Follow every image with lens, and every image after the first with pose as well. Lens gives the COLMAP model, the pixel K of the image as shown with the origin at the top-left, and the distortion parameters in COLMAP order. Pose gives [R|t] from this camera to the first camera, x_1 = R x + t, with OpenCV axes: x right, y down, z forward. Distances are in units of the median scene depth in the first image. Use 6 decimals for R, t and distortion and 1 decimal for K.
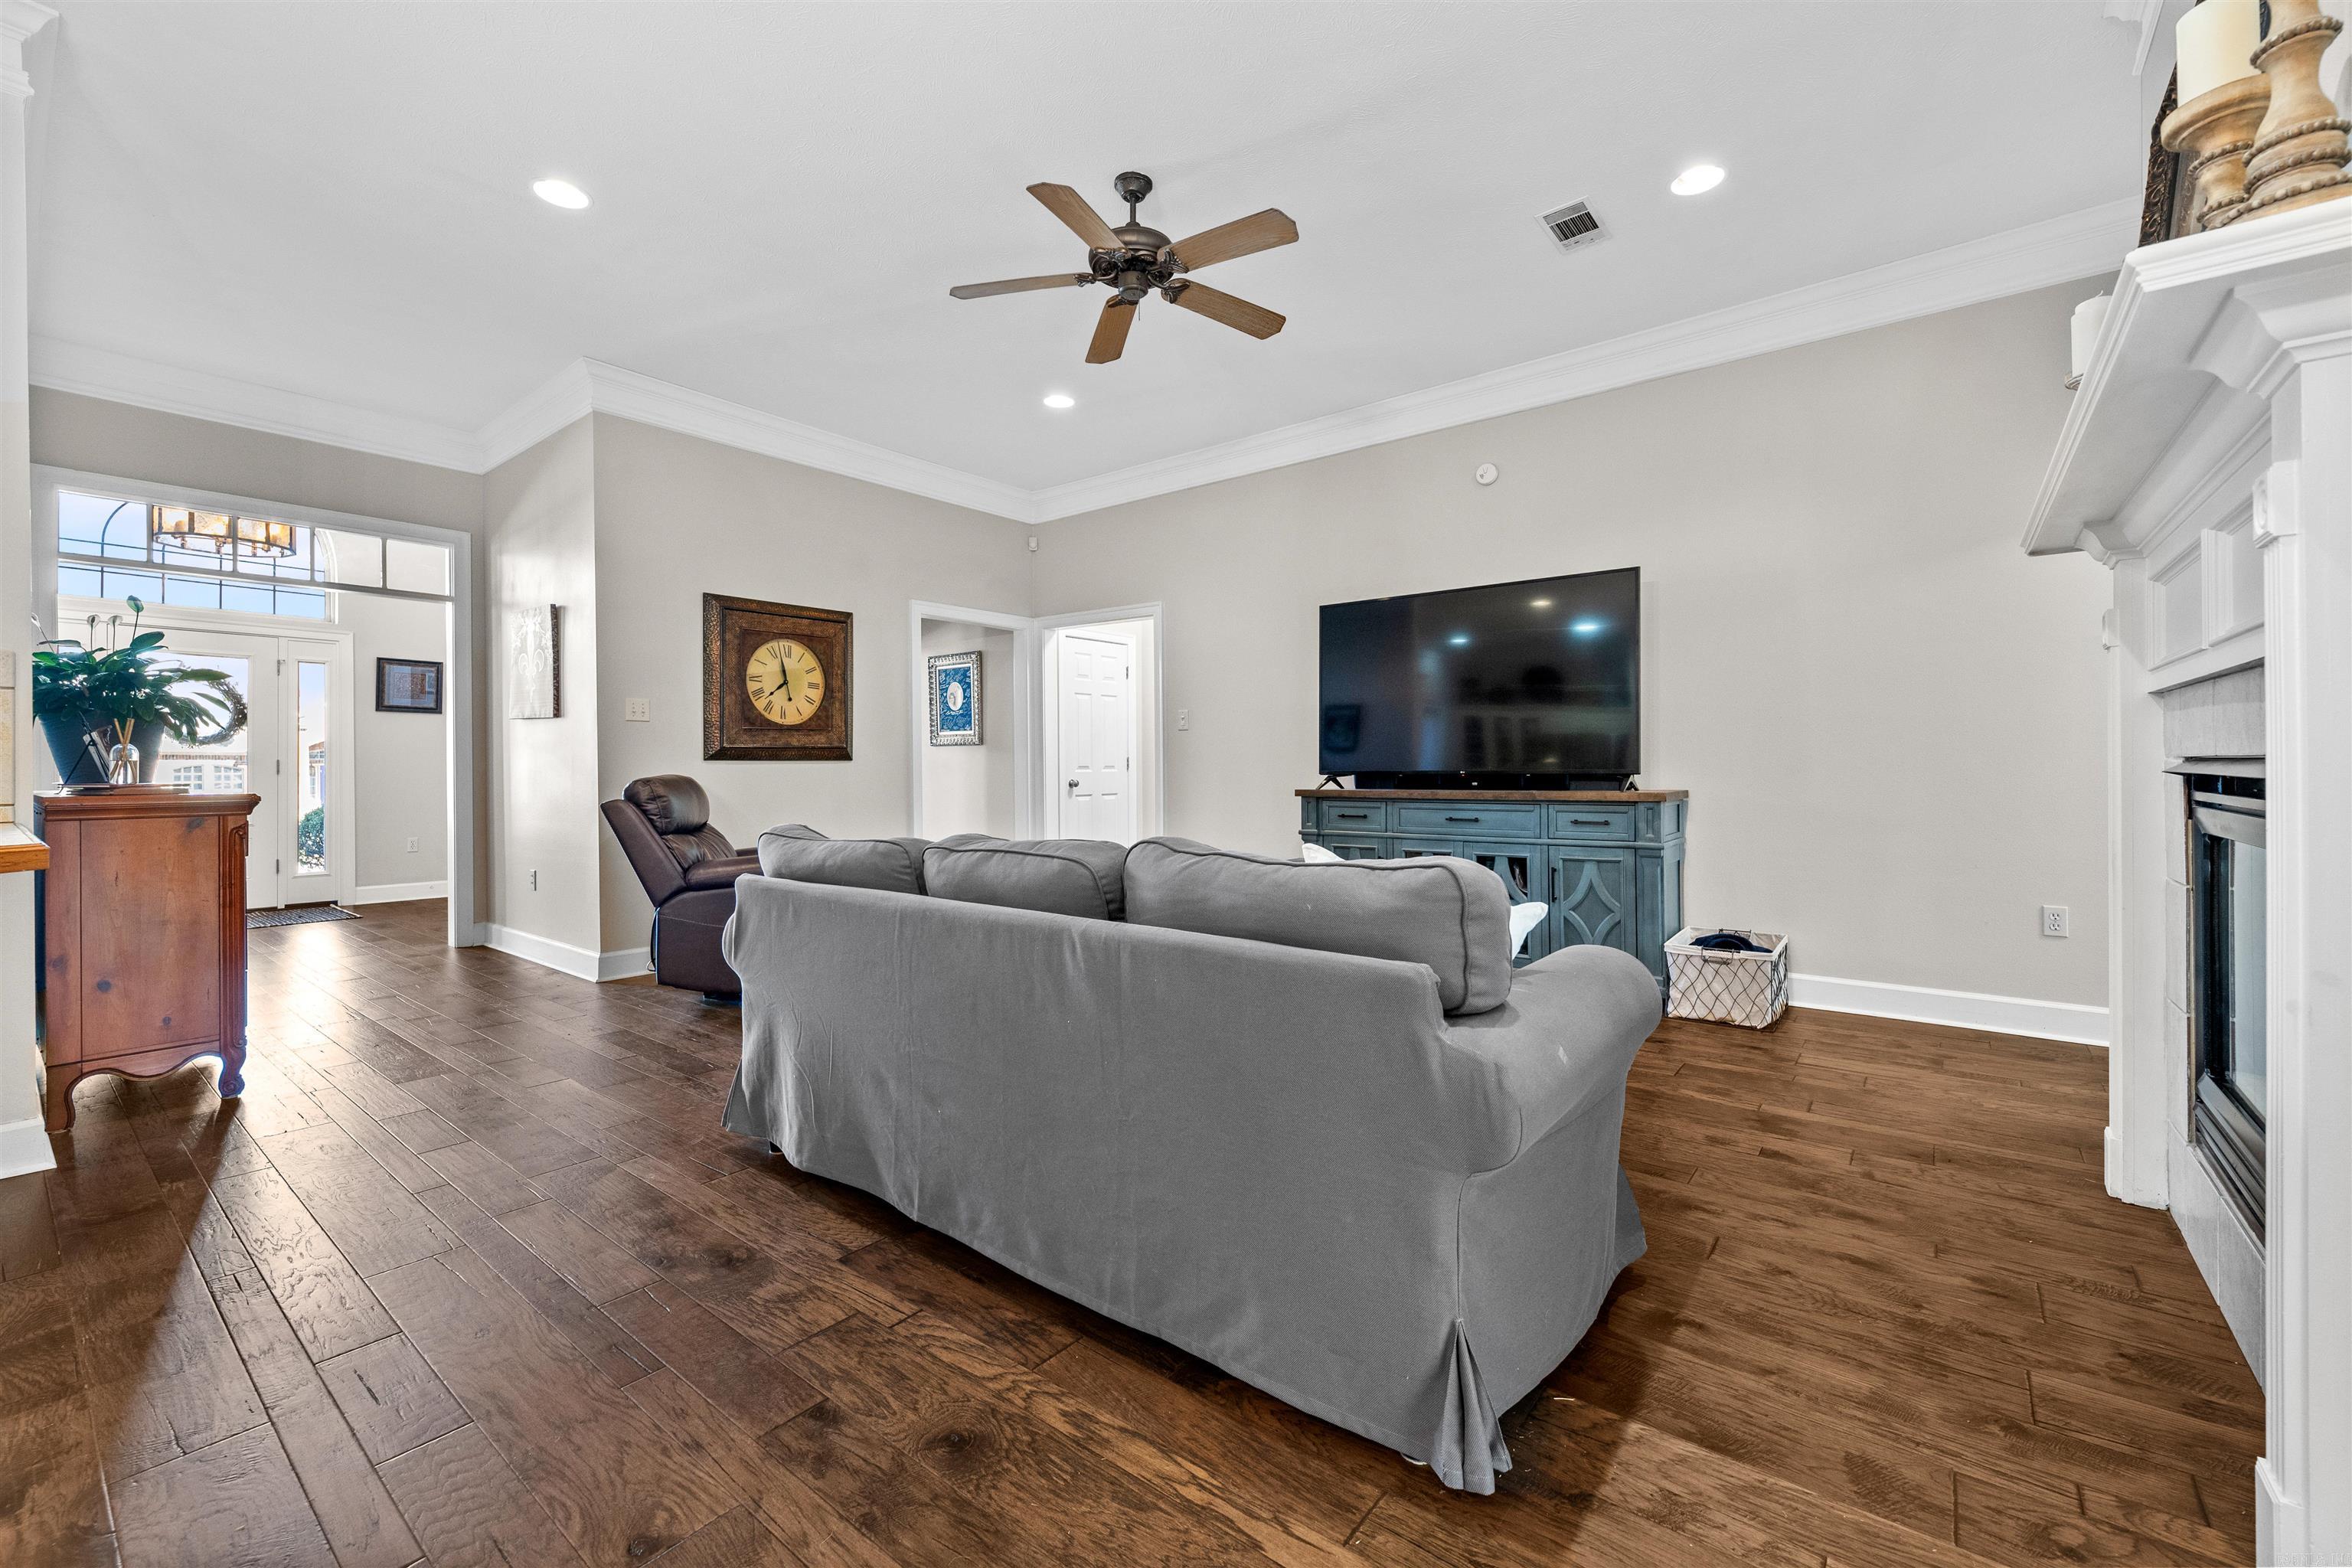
lens RADIAL K [[955.2, 0, 1173.5], [0, 955.2, 764.6], [0, 0, 1]] dist [0.002347, 0.000668]
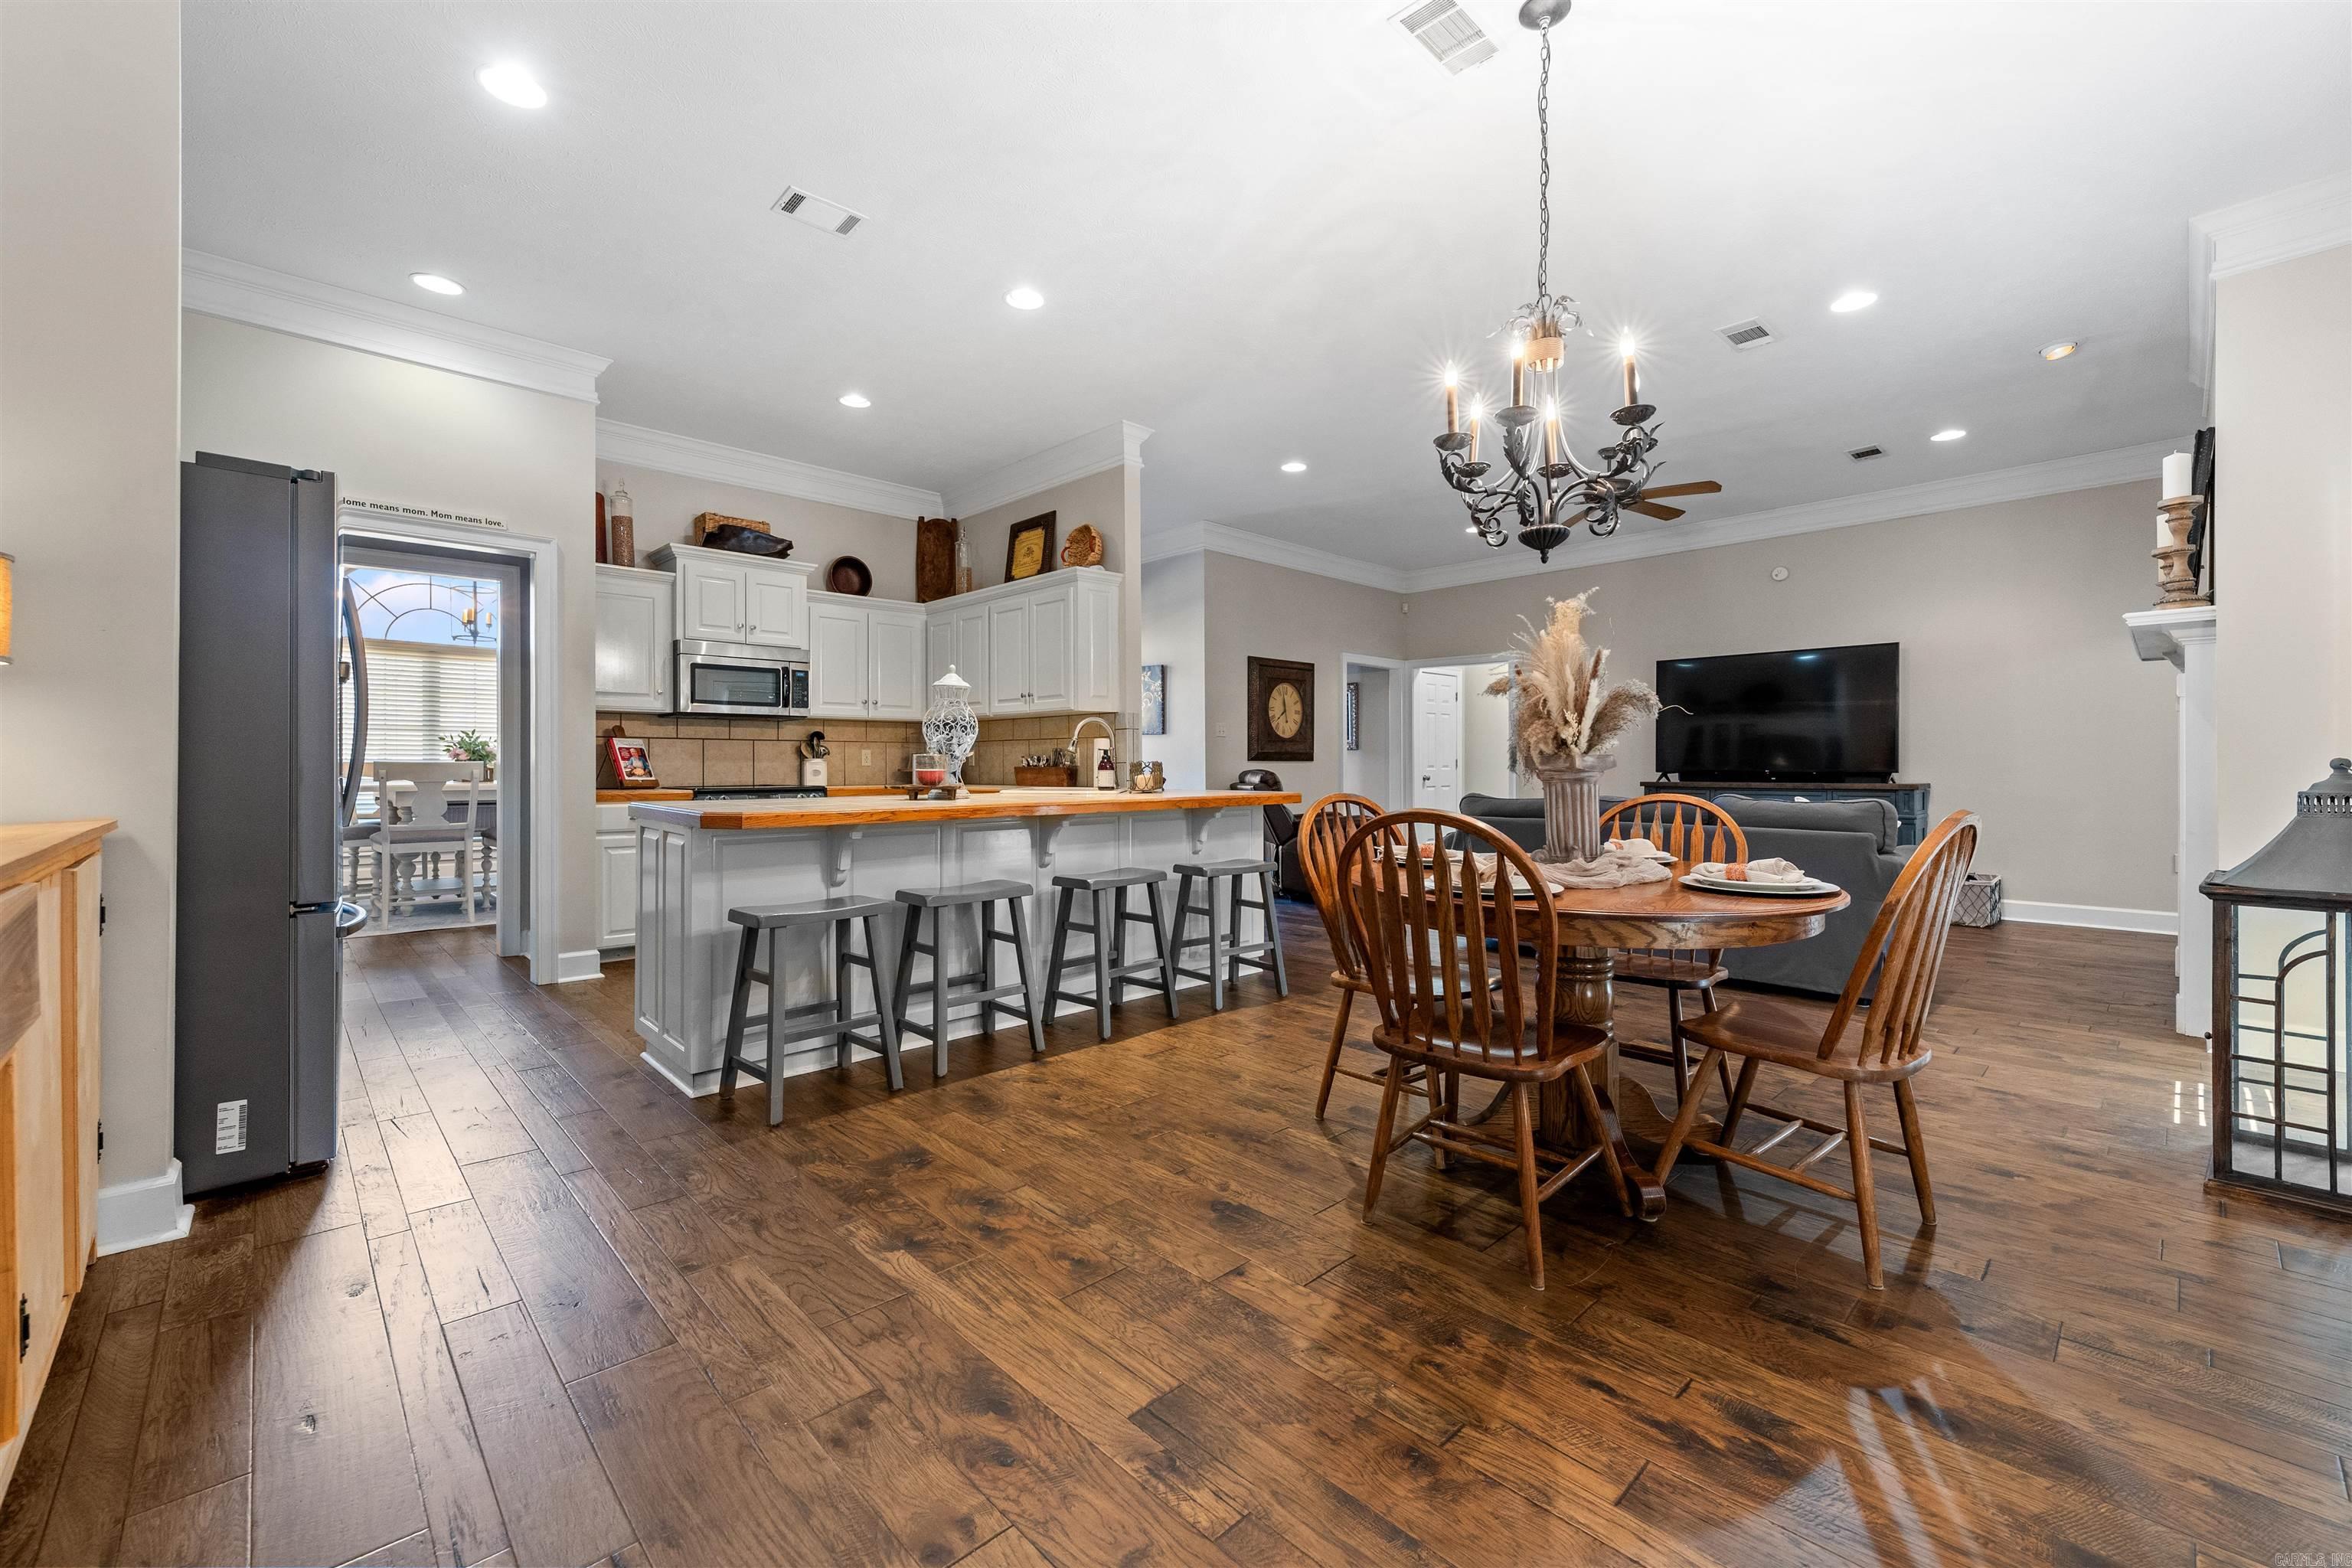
lens RADIAL K [[955.2, 0, 1173.5], [0, 955.2, 764.6], [0, 0, 1]] dist [0.002347, 0.000668]
pose [[0.990863, 0.005406, -0.134766, -0.392083], [-0.005372, 0.999985, 0.000618, 0.001620], [0.134767, 0.000112, 0.990877, -0.589652]]
